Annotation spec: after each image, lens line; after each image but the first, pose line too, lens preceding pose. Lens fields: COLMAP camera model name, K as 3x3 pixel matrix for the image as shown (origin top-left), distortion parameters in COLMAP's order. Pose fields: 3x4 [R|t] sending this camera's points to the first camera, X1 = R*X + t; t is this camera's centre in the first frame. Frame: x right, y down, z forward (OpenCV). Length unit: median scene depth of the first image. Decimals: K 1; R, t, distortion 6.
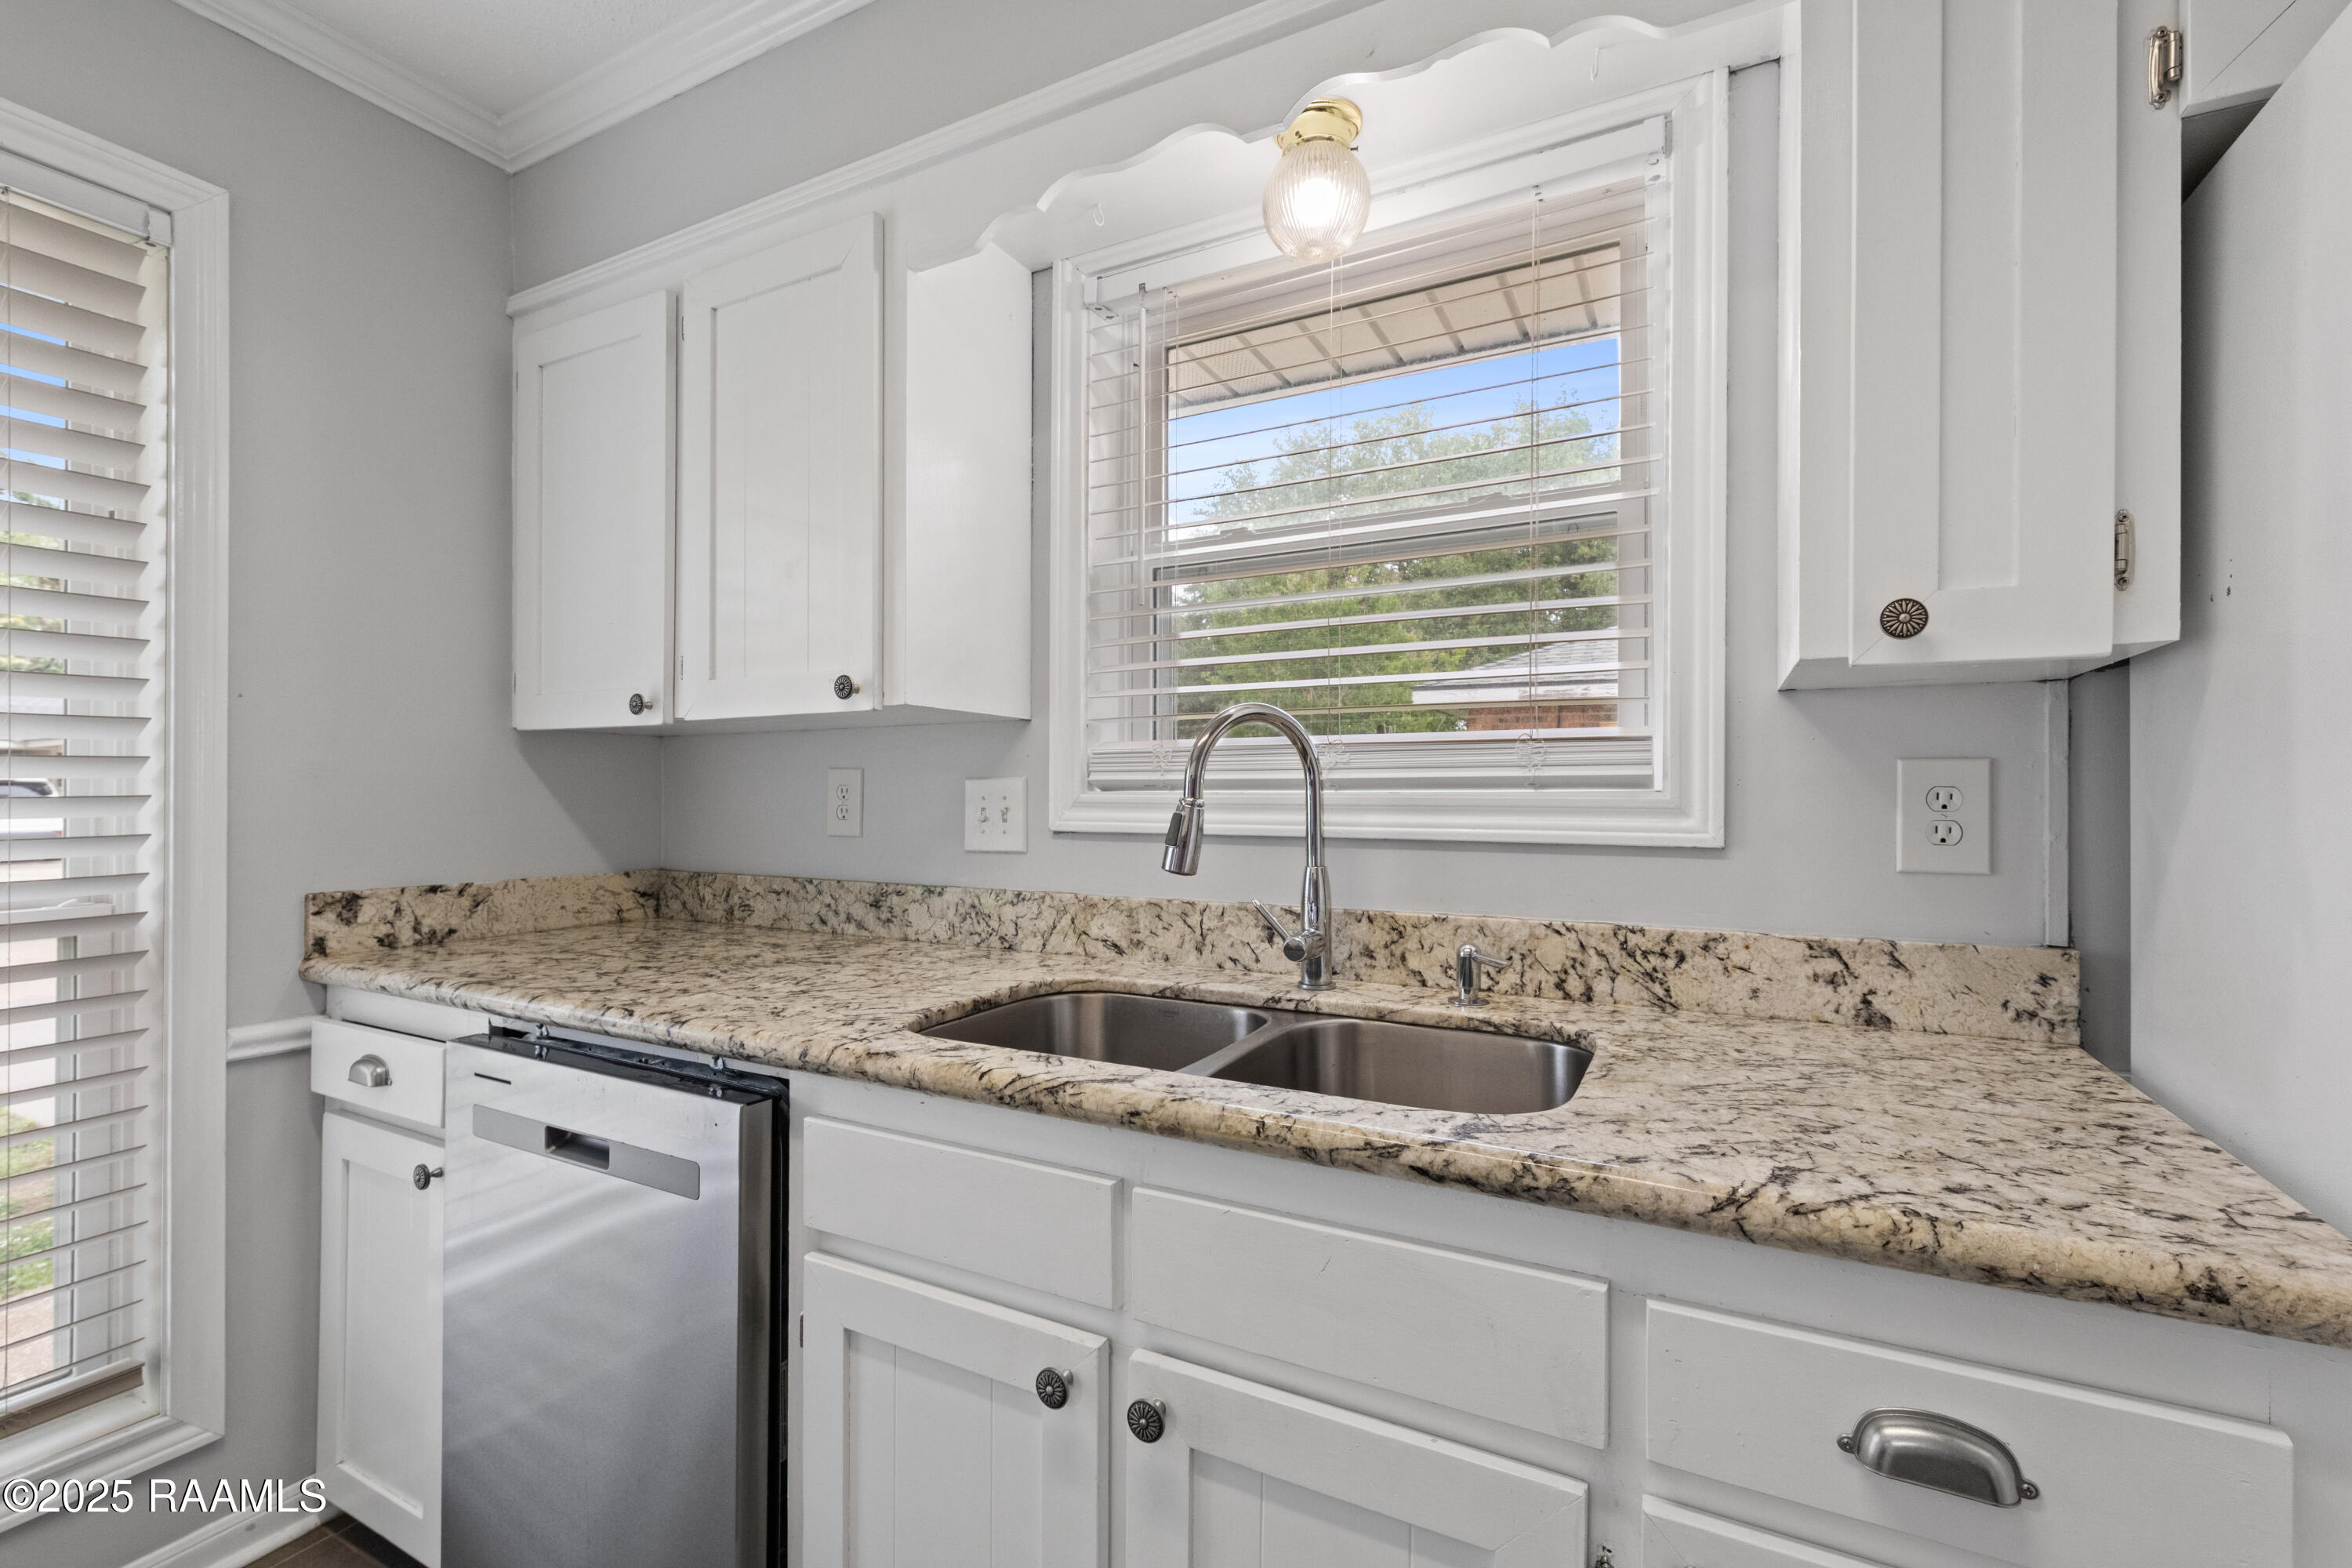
lens RADIAL K [[1025.1, 0, 1157.3], [0, 1025.1, 792.6], [0, 0, 1]] dist [0.004211, -0.000700]
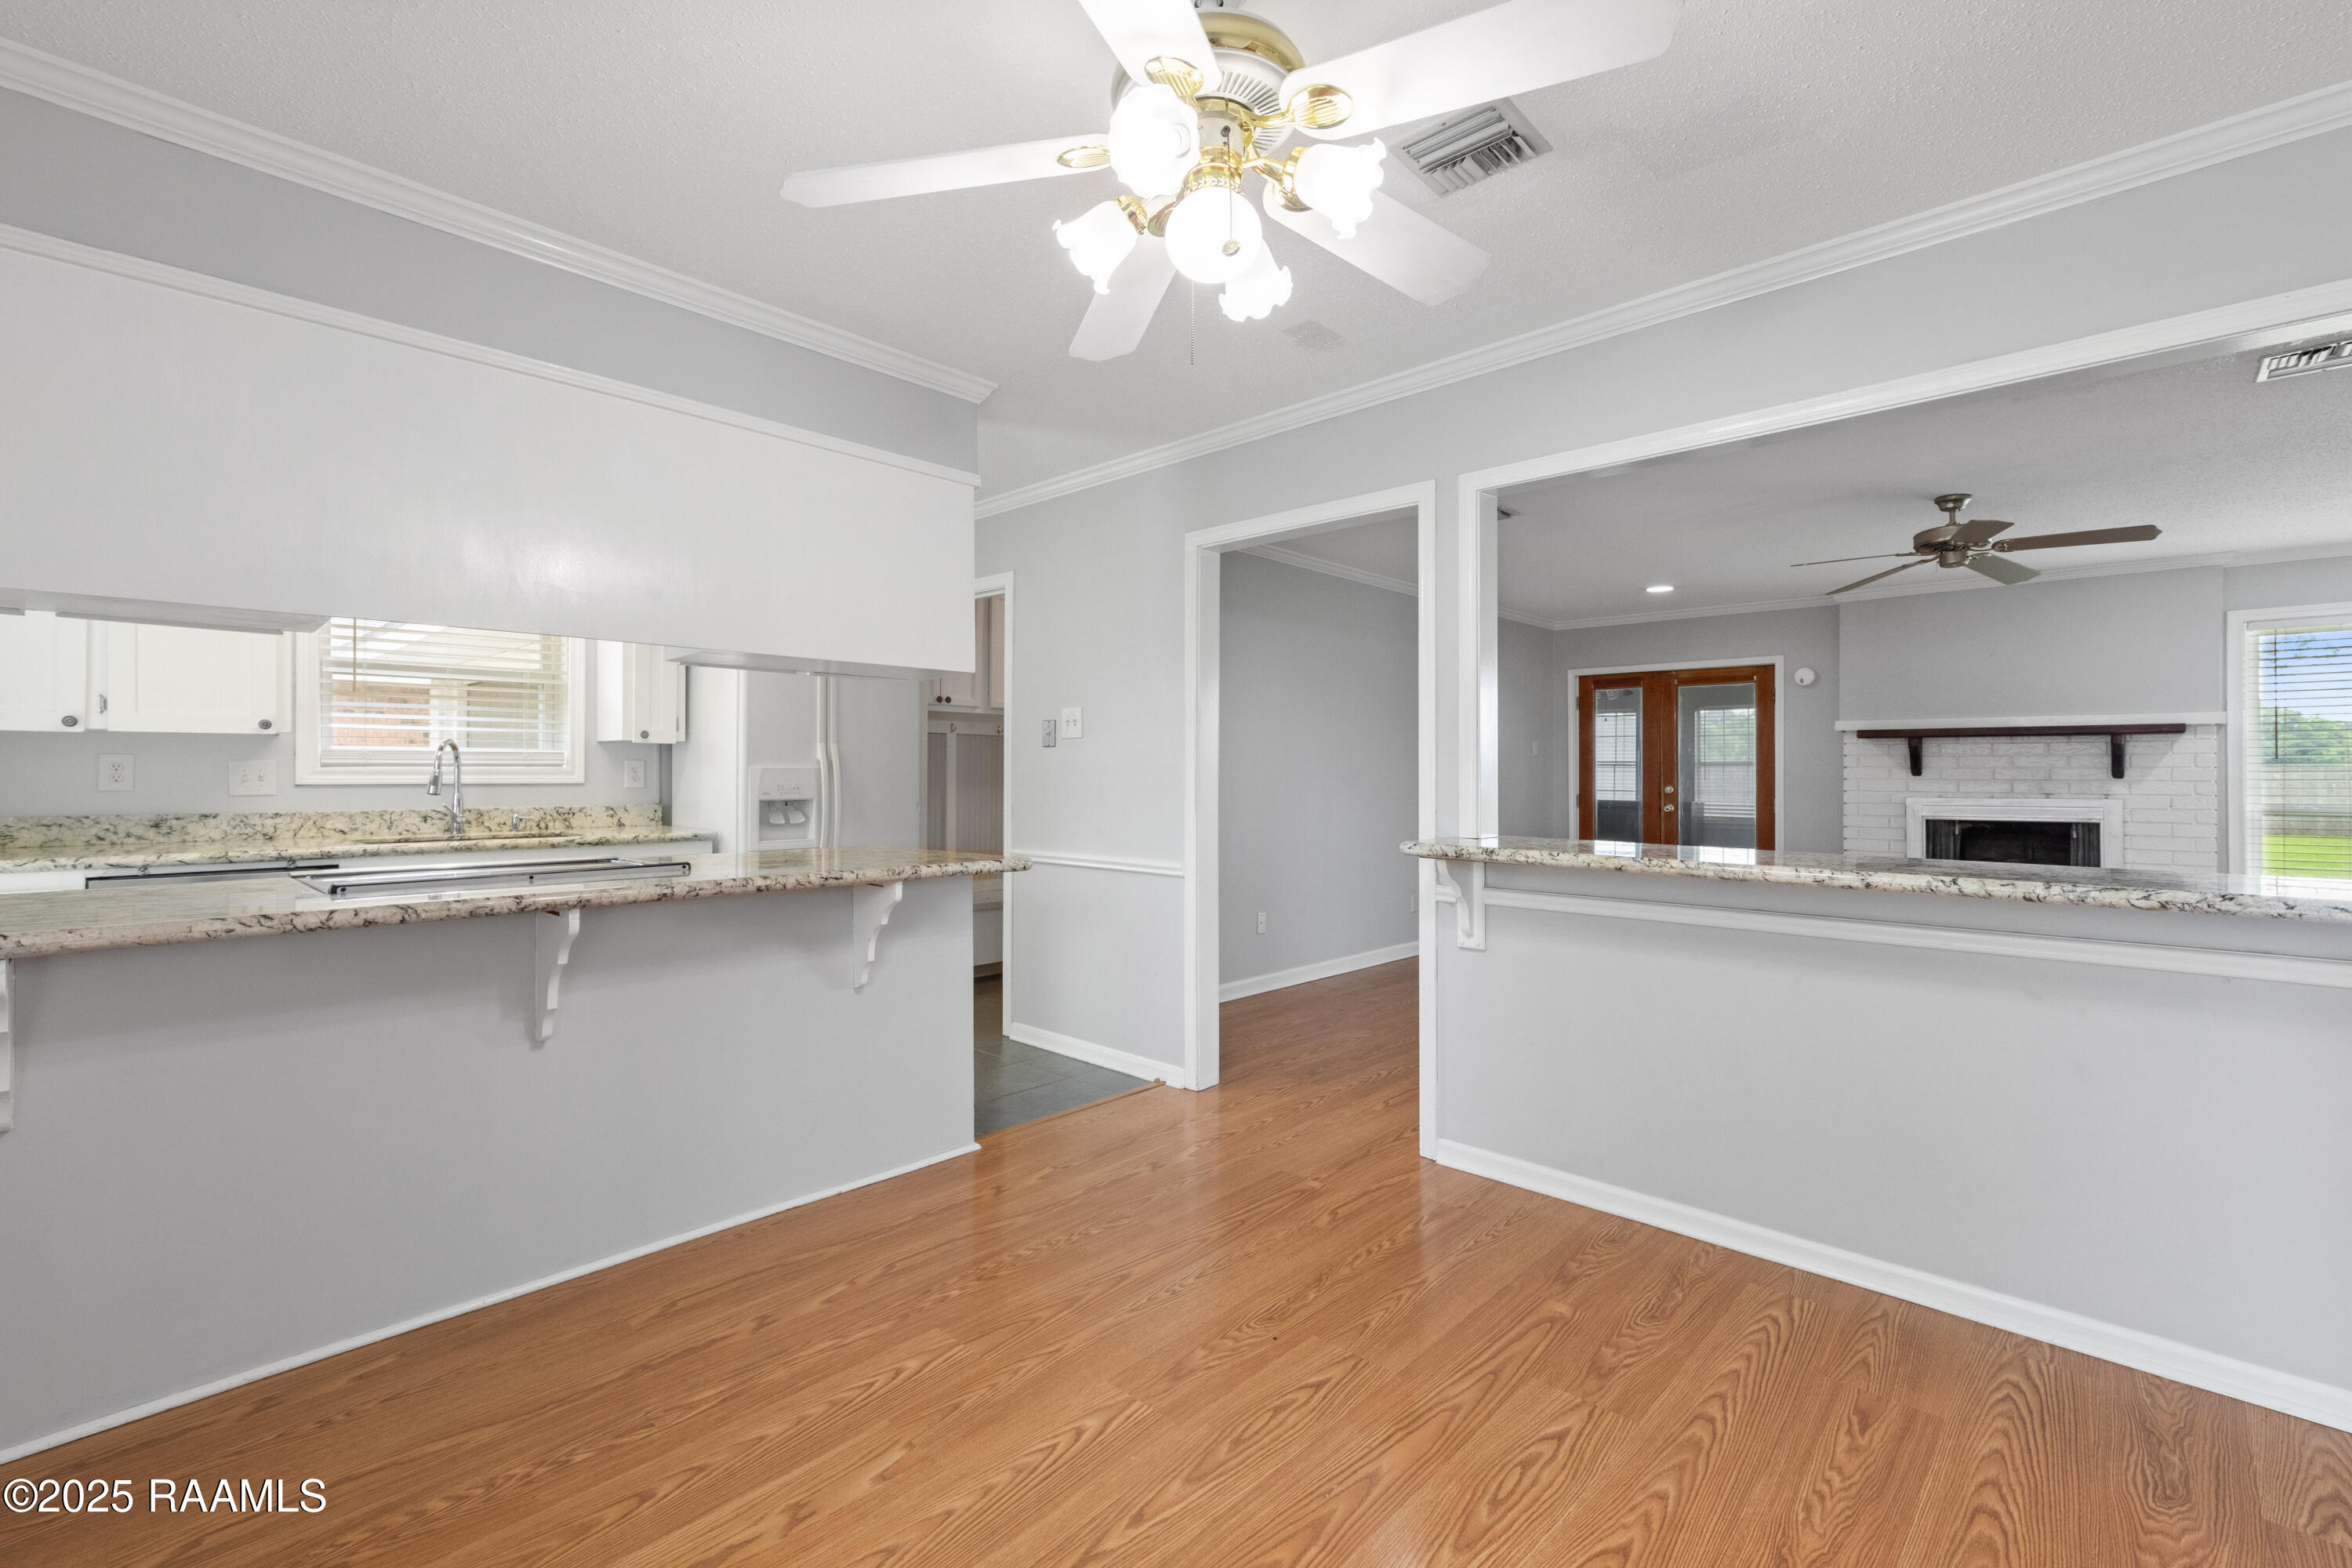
lens RADIAL K [[1025.1, 0, 1170.2], [0, 1025.1, 767.7], [0, 0, 1]] dist [0.004211, -0.000700]
pose [[0.252024, 0.002155, 0.967719, -1.888498], [-0.007719, 0.999970, -0.000217, -0.014539], [-0.967690, -0.007415, 0.252033, -1.494160]]
